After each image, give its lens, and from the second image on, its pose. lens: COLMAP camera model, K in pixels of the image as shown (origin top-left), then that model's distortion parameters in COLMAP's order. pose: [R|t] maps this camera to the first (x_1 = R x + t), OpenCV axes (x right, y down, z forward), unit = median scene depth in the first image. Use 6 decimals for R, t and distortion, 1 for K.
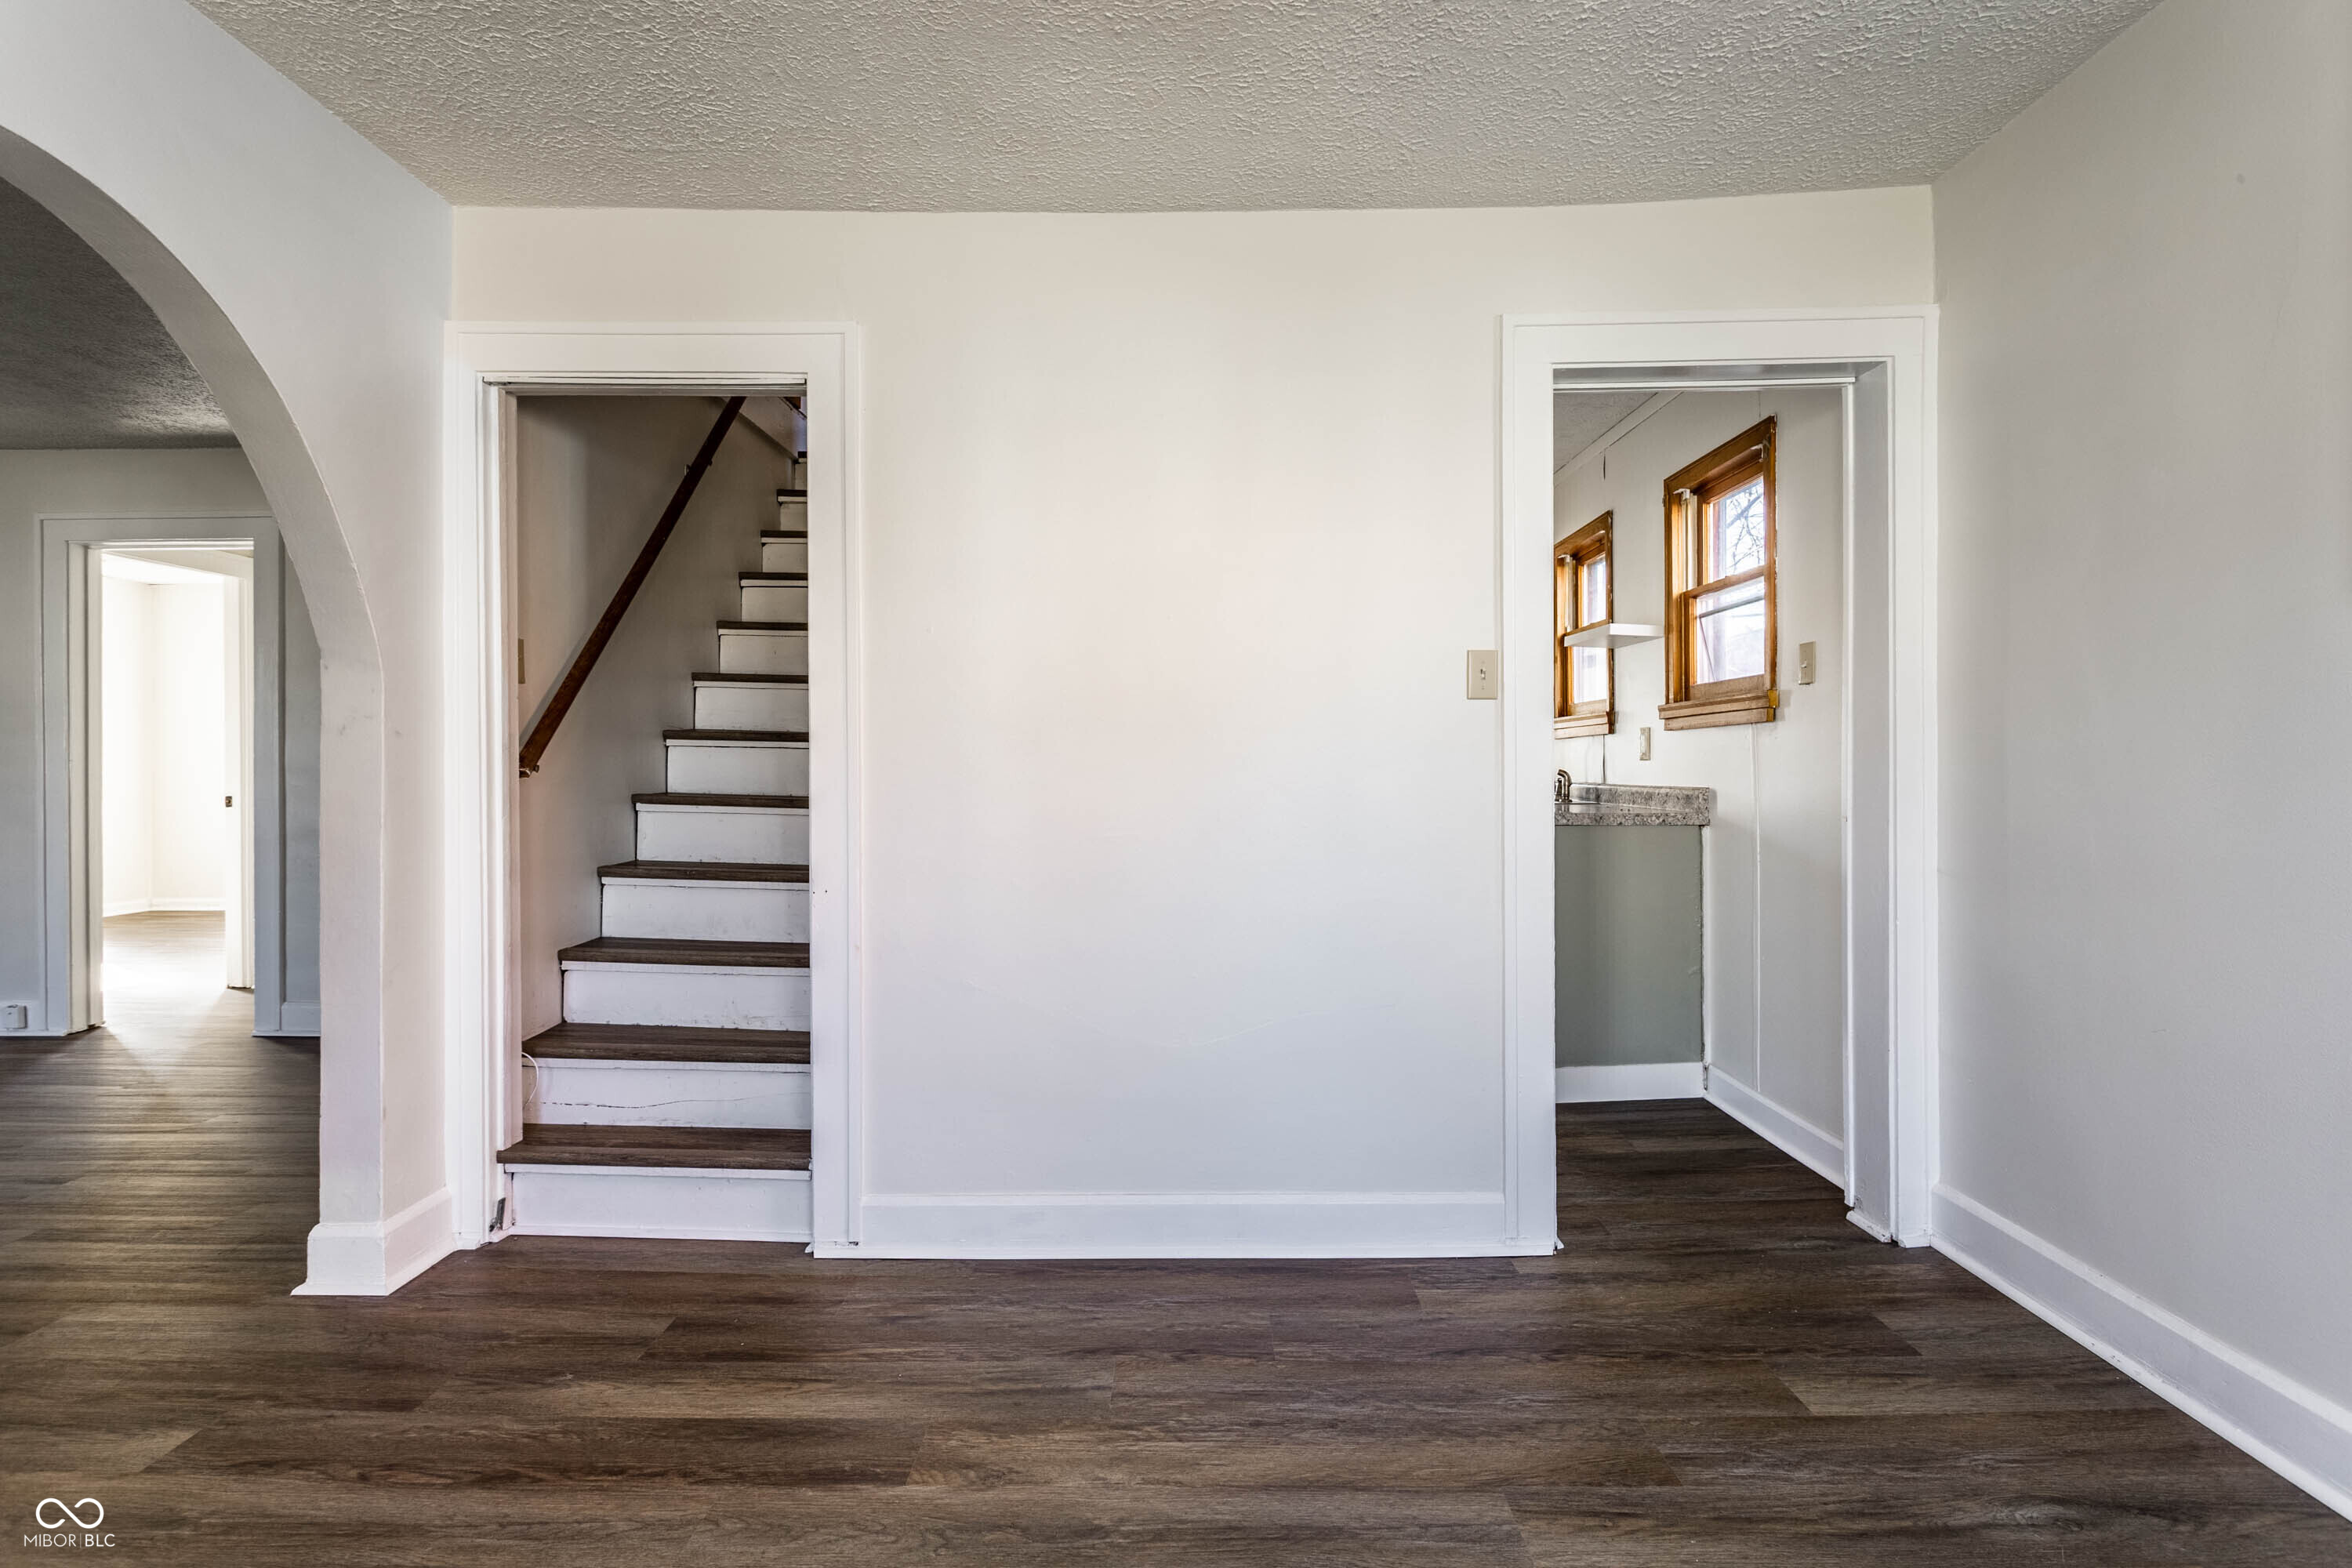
lens RADIAL K [[1109.3, 0, 1185.1], [0, 1109.3, 746.7], [0, 0, 1]] dist [-0.003928, 0.002621]
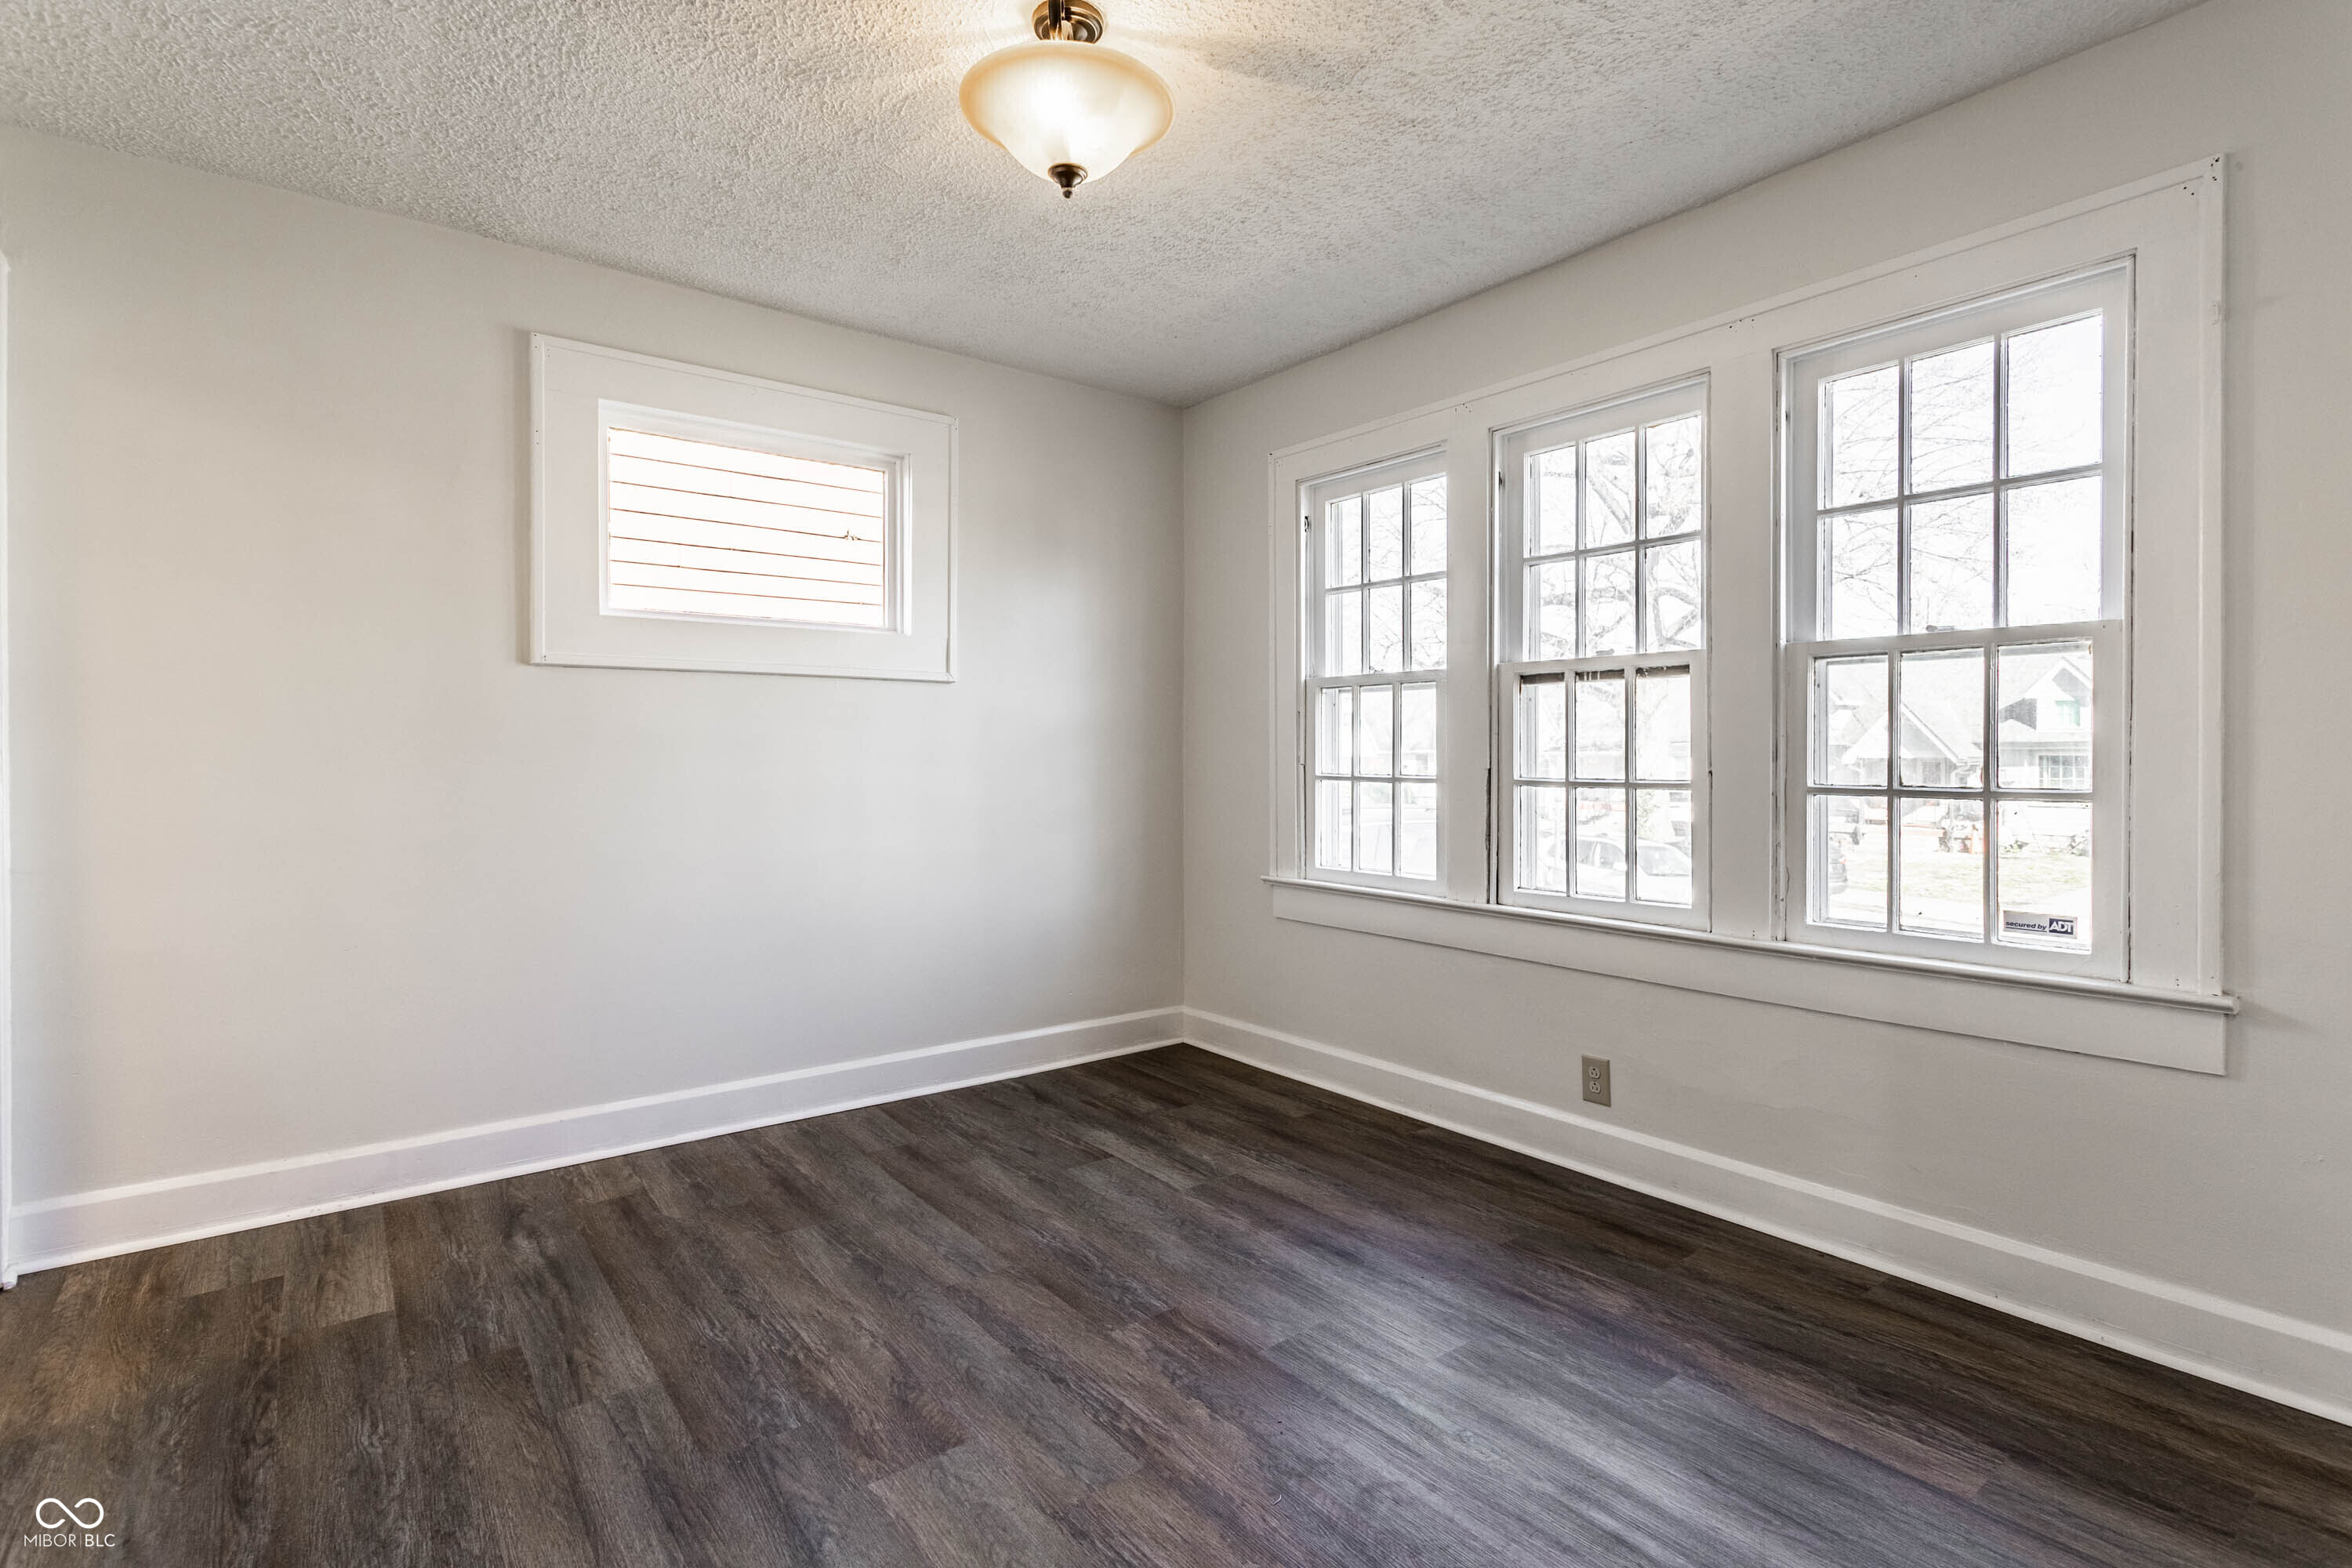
lens RADIAL K [[1109.3, 0, 1165.7], [0, 1109.3, 772.2], [0, 0, 1]] dist [-0.003928, 0.002621]
pose [[-0.610241, -0.008349, 0.792172, -0.907724], [-0.007820, 0.999959, 0.004514, 0.025406], [-0.792177, -0.003440, -0.610282, 1.139538]]
